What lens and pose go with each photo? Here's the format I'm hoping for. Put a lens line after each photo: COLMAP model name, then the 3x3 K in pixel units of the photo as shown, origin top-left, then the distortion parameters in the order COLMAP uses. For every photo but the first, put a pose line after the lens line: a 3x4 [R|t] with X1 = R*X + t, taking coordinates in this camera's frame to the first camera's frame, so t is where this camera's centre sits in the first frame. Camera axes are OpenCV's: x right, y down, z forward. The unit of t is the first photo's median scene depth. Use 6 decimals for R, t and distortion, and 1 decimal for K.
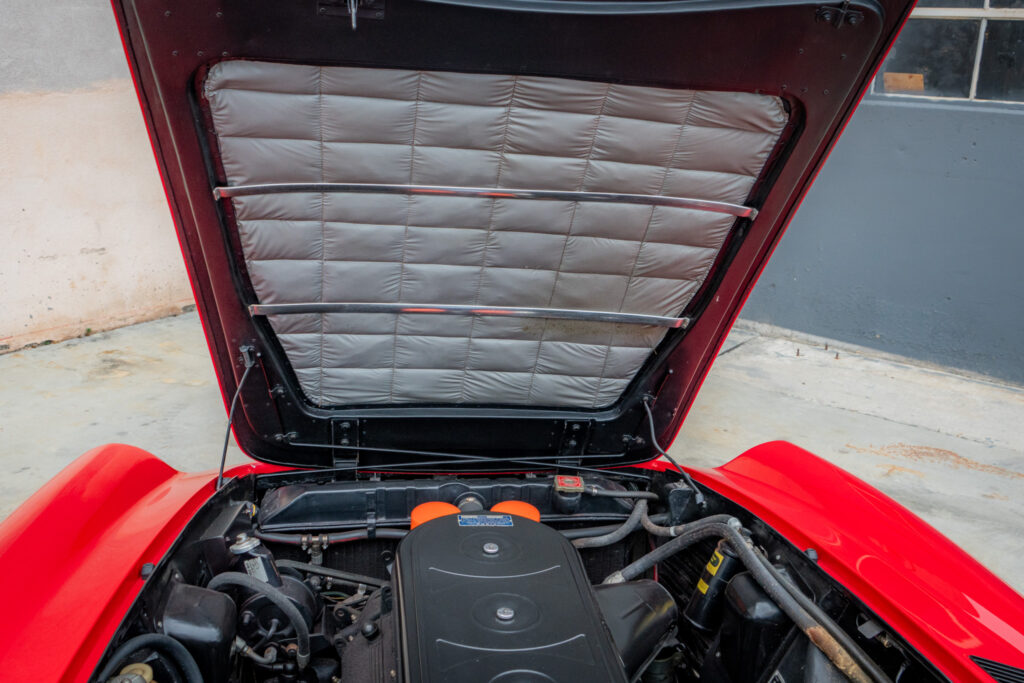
lens RADIAL K [[1017.1, 0, 506.0], [0, 1017.1, 345.3], [0, 0, 1]] dist [-0.040954, 0.000000]
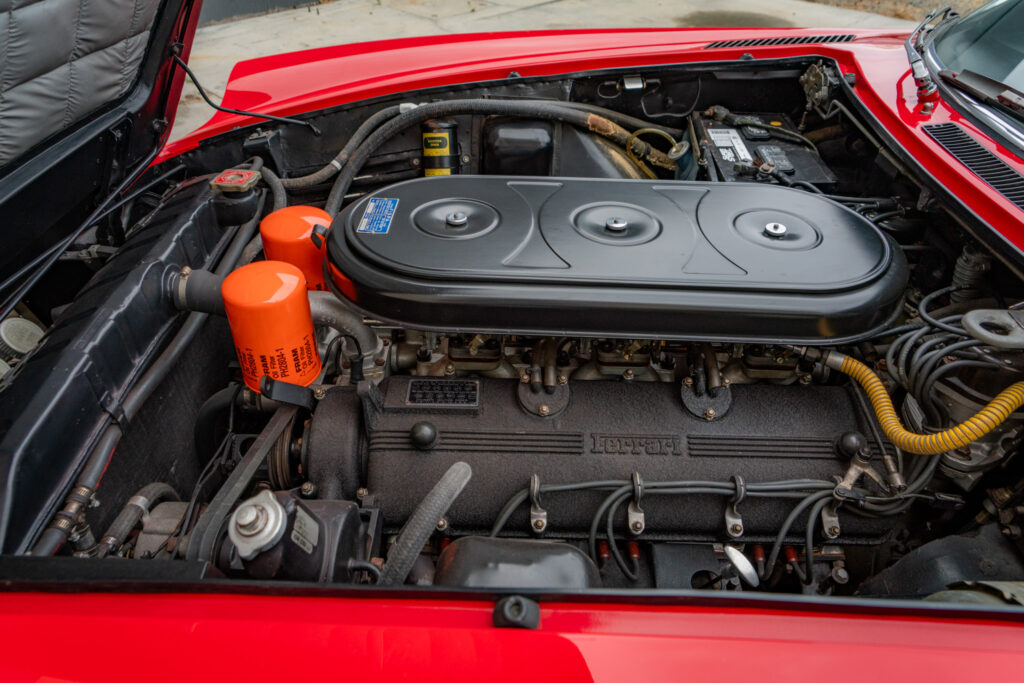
lens RADIAL K [[705.1, 0, 511.5], [0, 705.1, 343.8], [0, 0, 1]] dist [-0.017269, 0.006980]
pose [[0.149271, -0.637302, 0.756019, -0.366849], [0.291267, 0.759001, 0.582307, -0.011551], [-0.944924, 0.133281, 0.298921, 0.676191]]
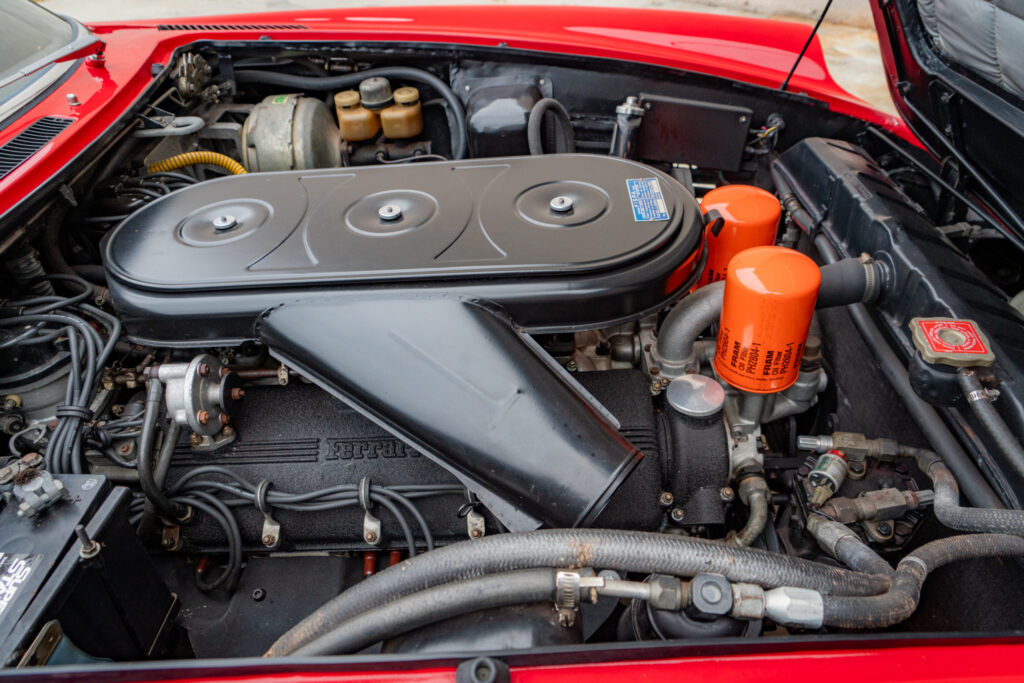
lens RADIAL K [[705.1, 0, 508.0], [0, 705.1, 343.2], [0, 0, 1]] dist [-0.017269, 0.006980]
pose [[-0.153326, 0.585326, -0.796169, 0.340569], [-0.249349, 0.756707, 0.604334, -0.002048], [0.956199, 0.291184, 0.029928, 0.803462]]
